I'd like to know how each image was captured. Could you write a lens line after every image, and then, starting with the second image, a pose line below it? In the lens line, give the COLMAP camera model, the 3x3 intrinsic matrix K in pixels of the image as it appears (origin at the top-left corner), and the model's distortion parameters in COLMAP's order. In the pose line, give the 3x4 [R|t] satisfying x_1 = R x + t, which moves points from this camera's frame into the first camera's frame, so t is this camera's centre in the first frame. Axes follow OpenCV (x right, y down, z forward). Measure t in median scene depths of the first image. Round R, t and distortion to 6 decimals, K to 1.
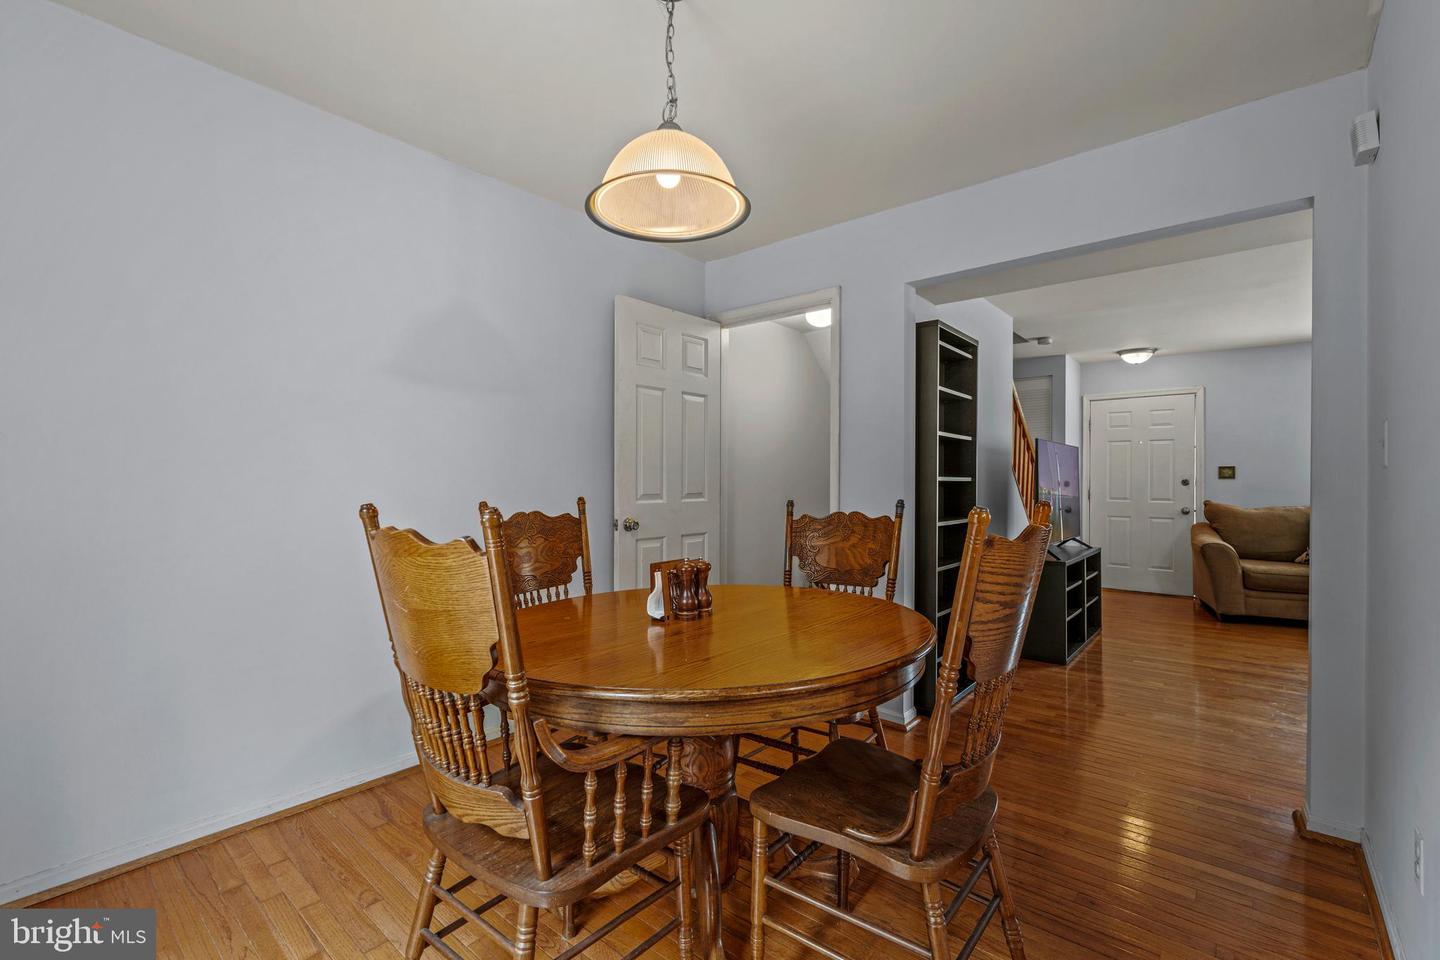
lens RADIAL K [[649.9, 0, 710.8], [0, 649.9, 472.3], [0, 0, 1]] dist [-0.001363, 0.000049]
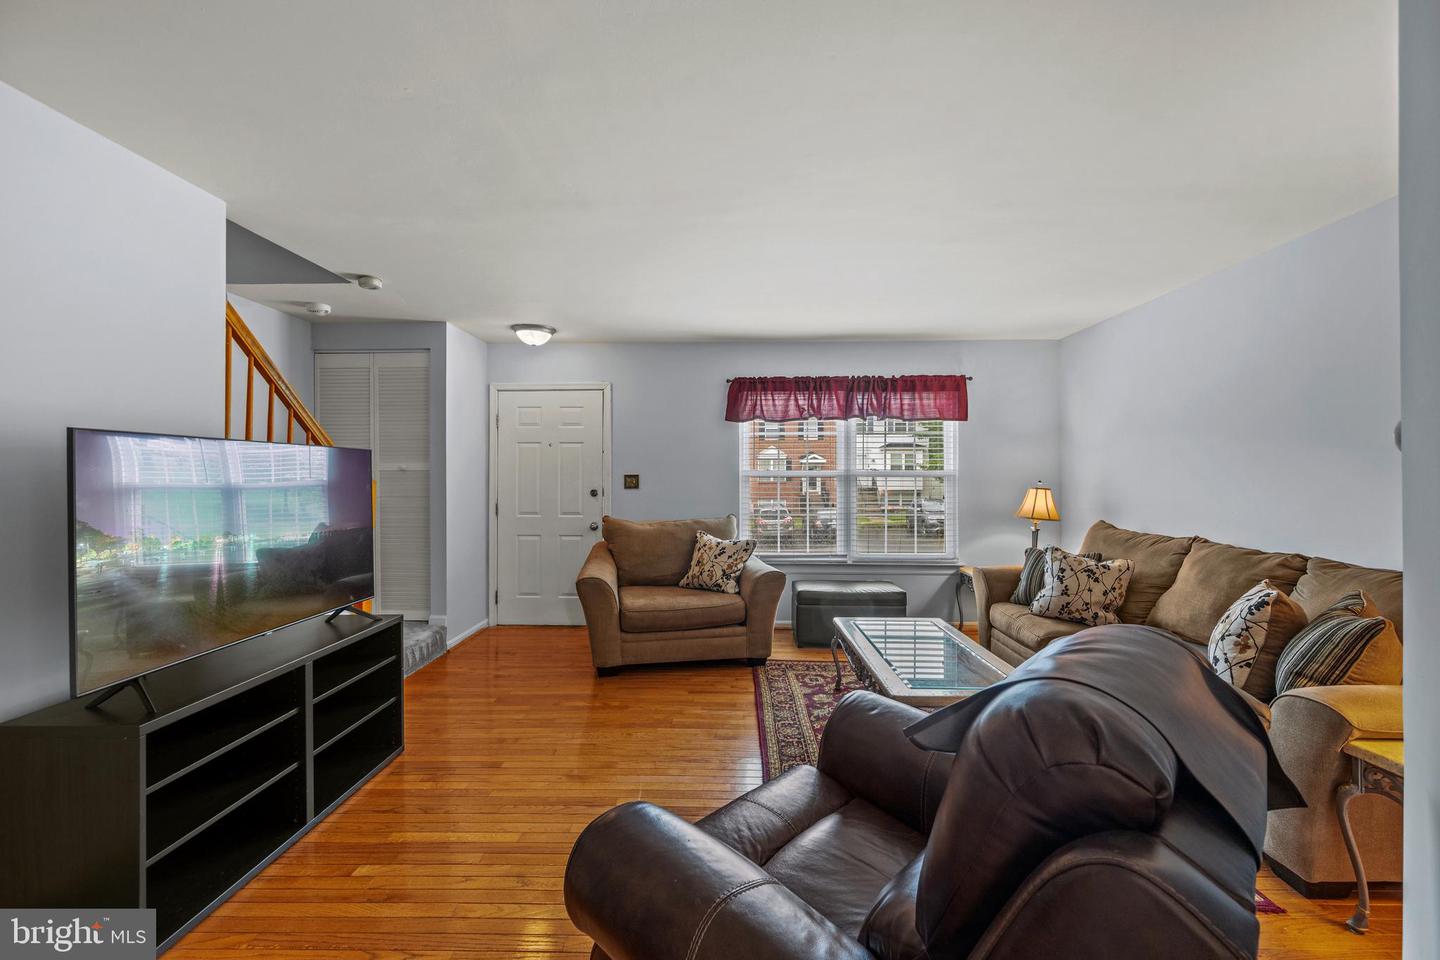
lens RADIAL K [[572.3, 0, 710.4], [0, 572.3, 477.7], [0, 0, 1]] dist [-0.002489, 0.000383]
pose [[0.787553, -0.008555, 0.616188, 0.423835], [-0.002730, 0.999845, 0.017370, -0.020032], [-0.616241, -0.015362, 0.787408, 0.339929]]
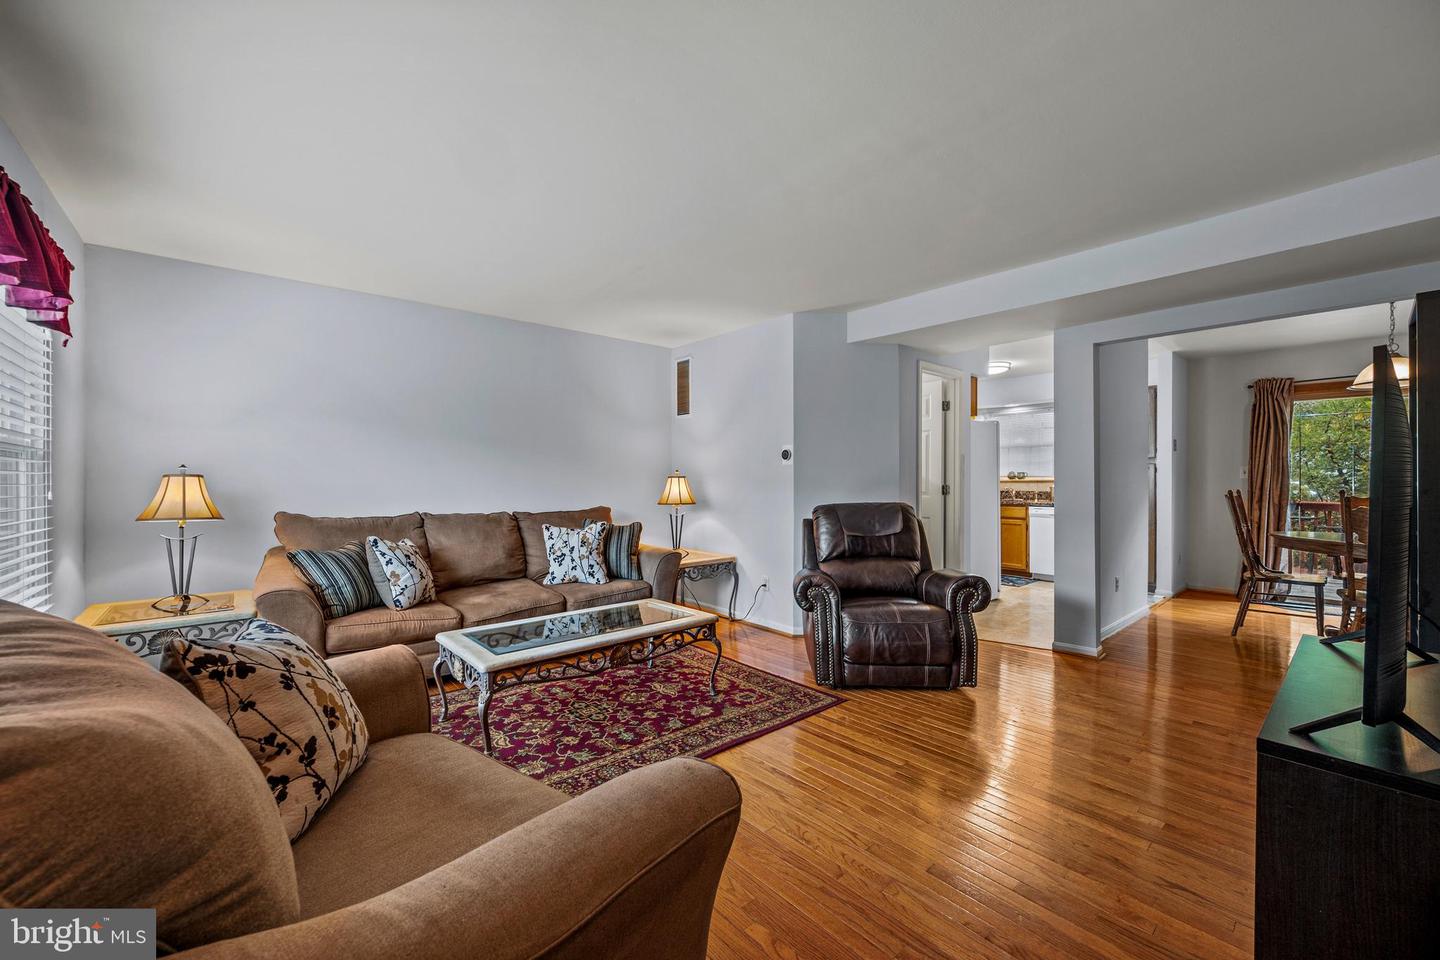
lens RADIAL K [[572.3, 0, 716.2], [0, 572.3, 477.6], [0, 0, 1]] dist [-0.002489, 0.000383]
pose [[-0.988597, -0.005117, 0.150501, 0.671530], [-0.008093, 0.999783, -0.019170, 0.012778], [-0.150370, -0.020170, -0.988424, 1.083135]]
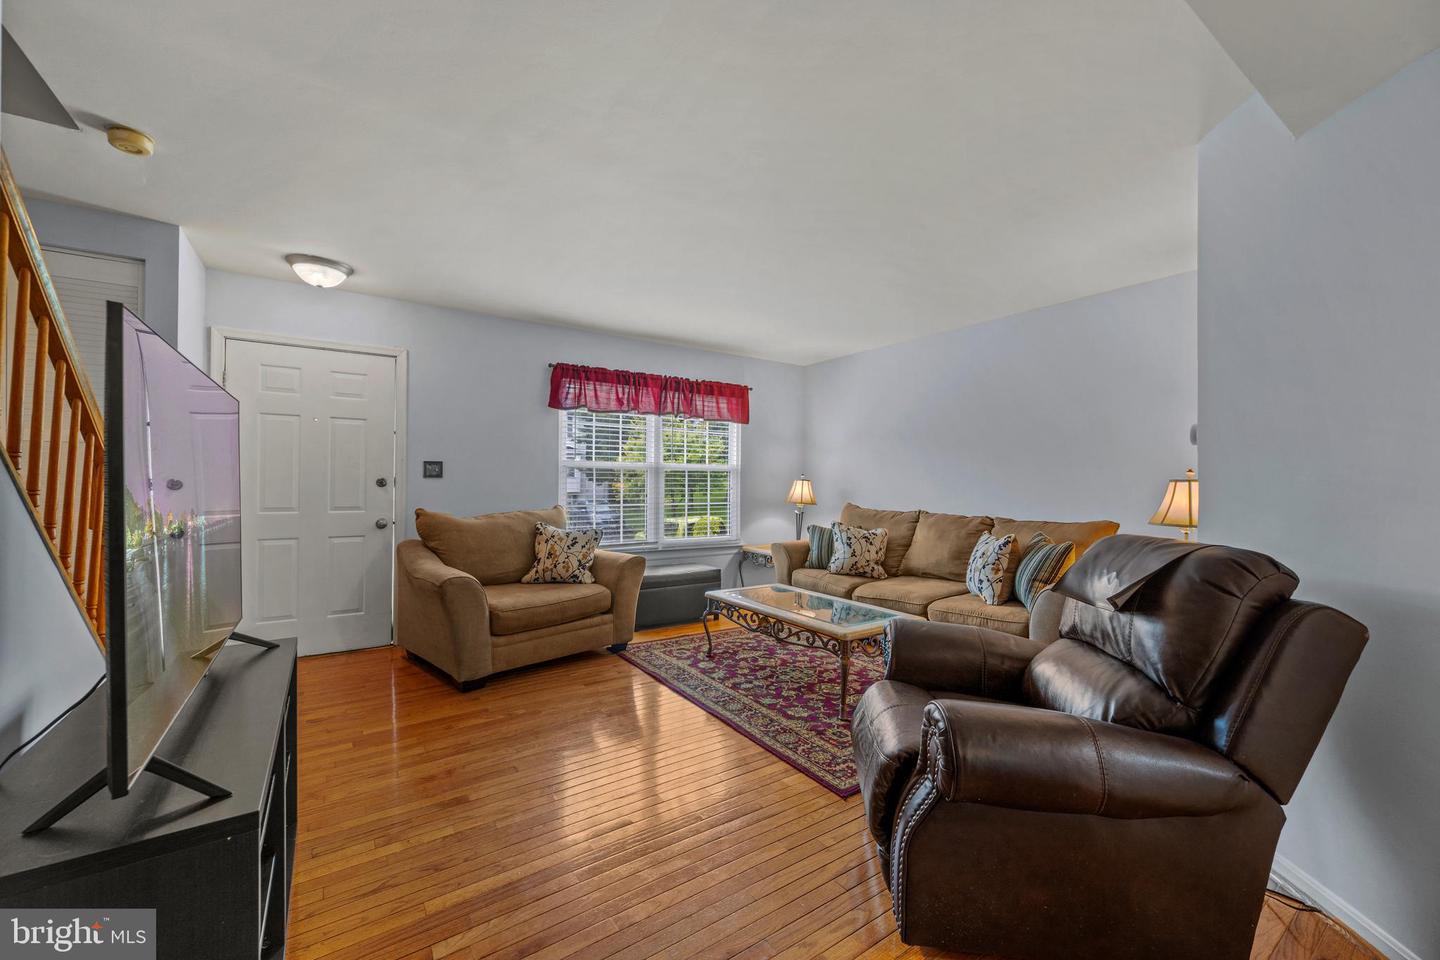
lens RADIAL K [[572.3, 0, 717.3], [0, 572.3, 484.4], [0, 0, 1]] dist [-0.002489, 0.000383]
pose [[0.275637, -0.008554, 0.961224, 0.264855], [-0.020754, 0.999674, 0.014848, 0.001239], [-0.961038, -0.024042, 0.275370, 0.533200]]
